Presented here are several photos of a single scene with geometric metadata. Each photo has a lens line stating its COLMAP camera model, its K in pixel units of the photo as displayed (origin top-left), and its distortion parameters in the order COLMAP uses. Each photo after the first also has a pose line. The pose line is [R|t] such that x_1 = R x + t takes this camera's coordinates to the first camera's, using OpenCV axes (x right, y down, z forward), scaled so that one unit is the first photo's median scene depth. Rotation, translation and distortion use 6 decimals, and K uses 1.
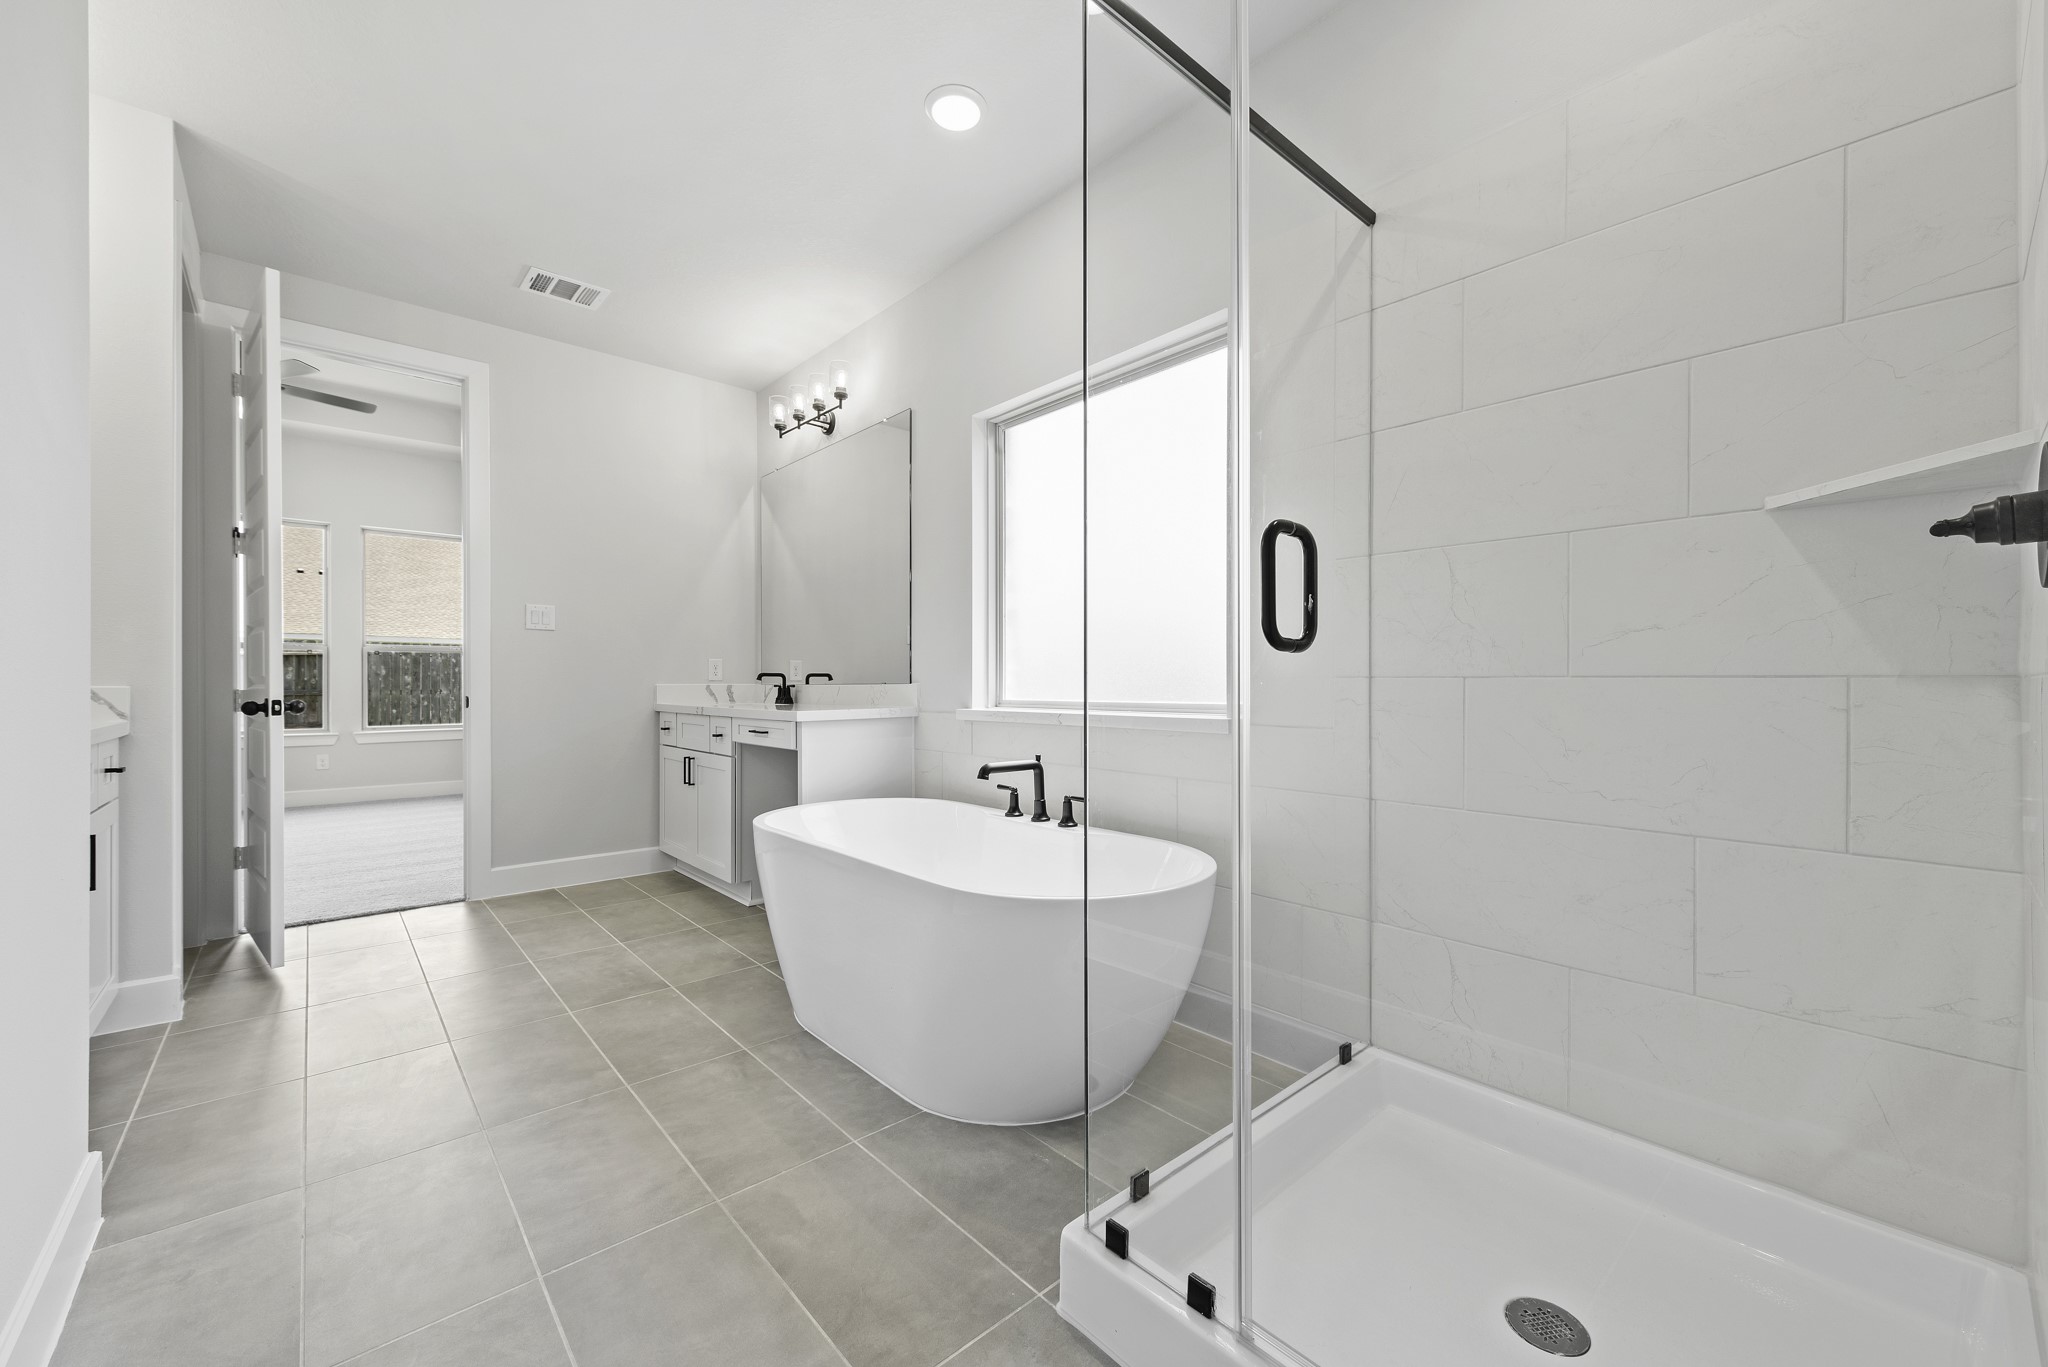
lens RADIAL K [[810.6, 0, 1028.2], [0, 810.6, 680.2], [0, 0, 1]] dist [0.016513, -0.006123]
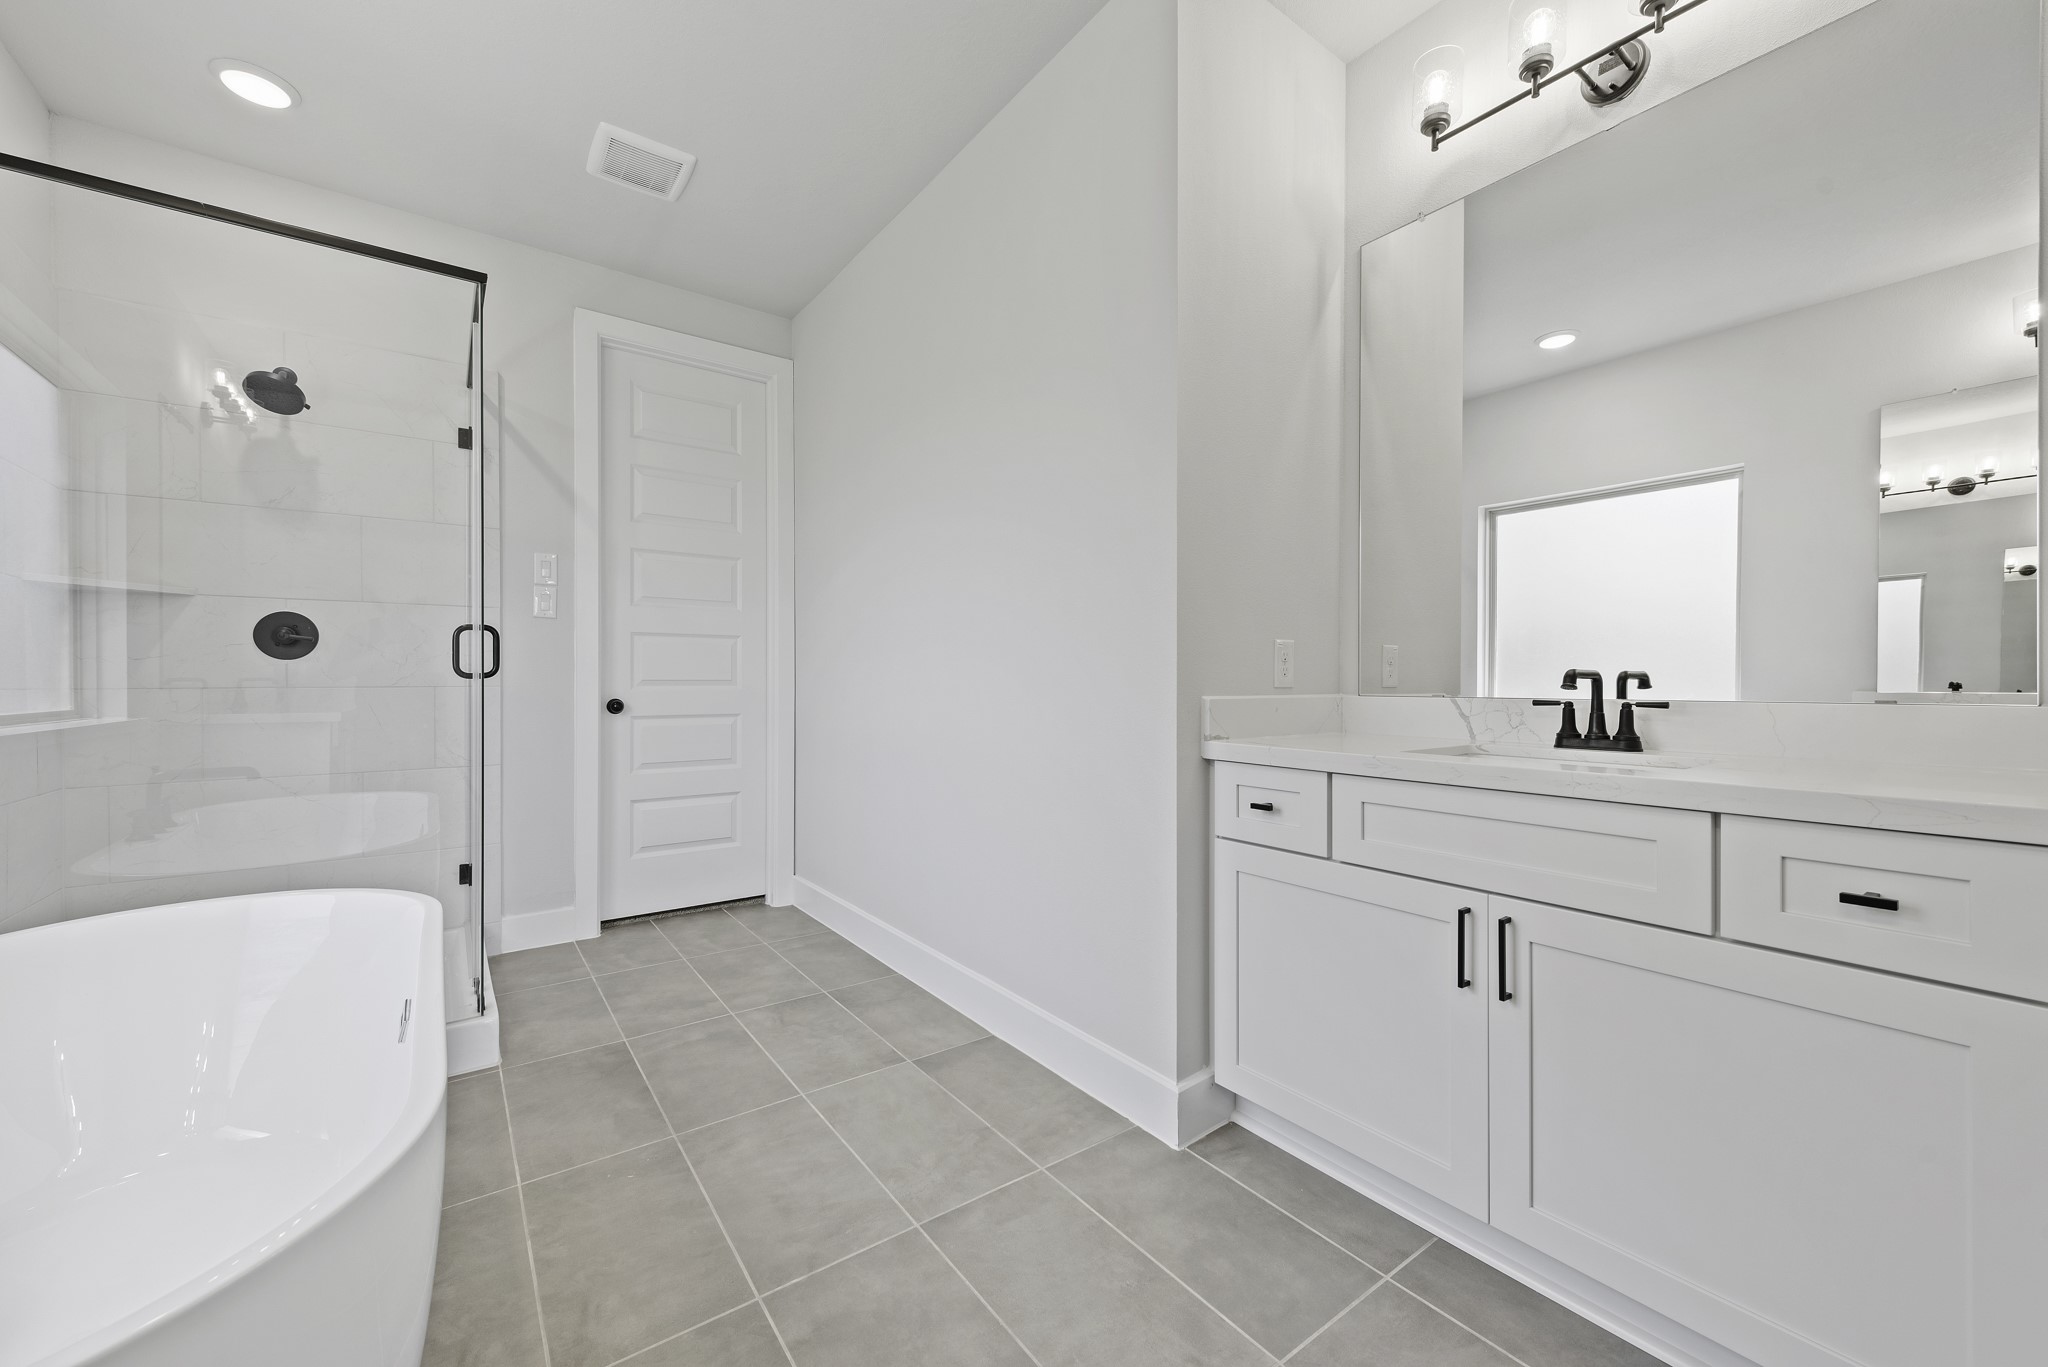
lens RADIAL K [[810.6, 0, 1028.2], [0, 810.6, 680.2], [0, 0, 1]] dist [0.016513, -0.006123]
pose [[-0.995605, 0.003079, 0.093600, -0.917045], [0.003226, 0.999994, 0.001424, -0.016655], [-0.093595, 0.001720, -0.995609, 1.947276]]
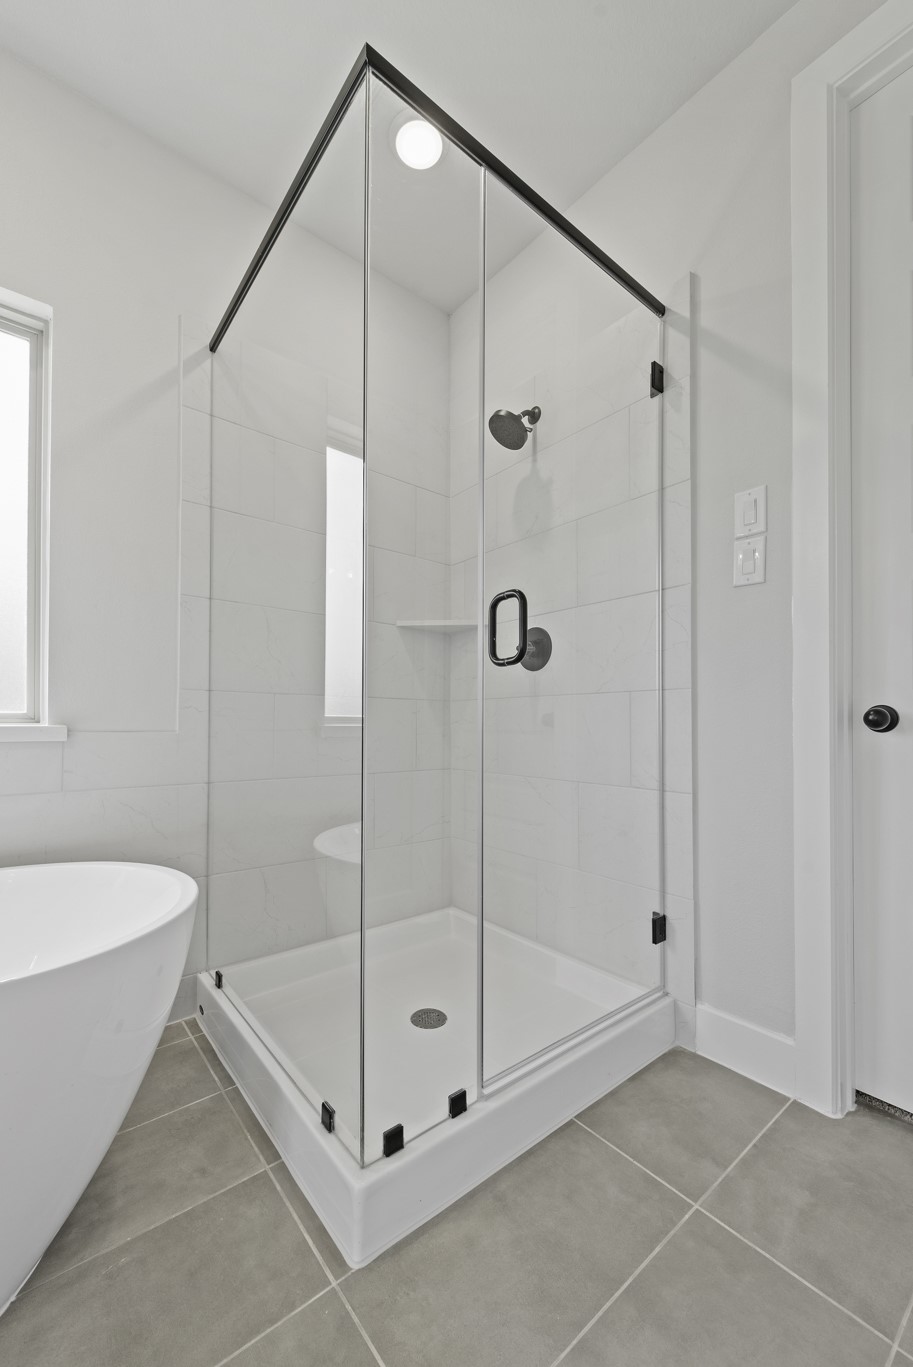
lens RADIAL K [[541.0, 0, 459.7], [0, 541.0, 715.1], [0, 0, 1]] dist [0.016513, -0.006123]
pose [[0.040597, 0.016224, 0.999044, -0.505720], [-0.005008, 0.999859, -0.016034, 0.054714], [-0.999163, -0.004352, 0.040673, 0.635880]]
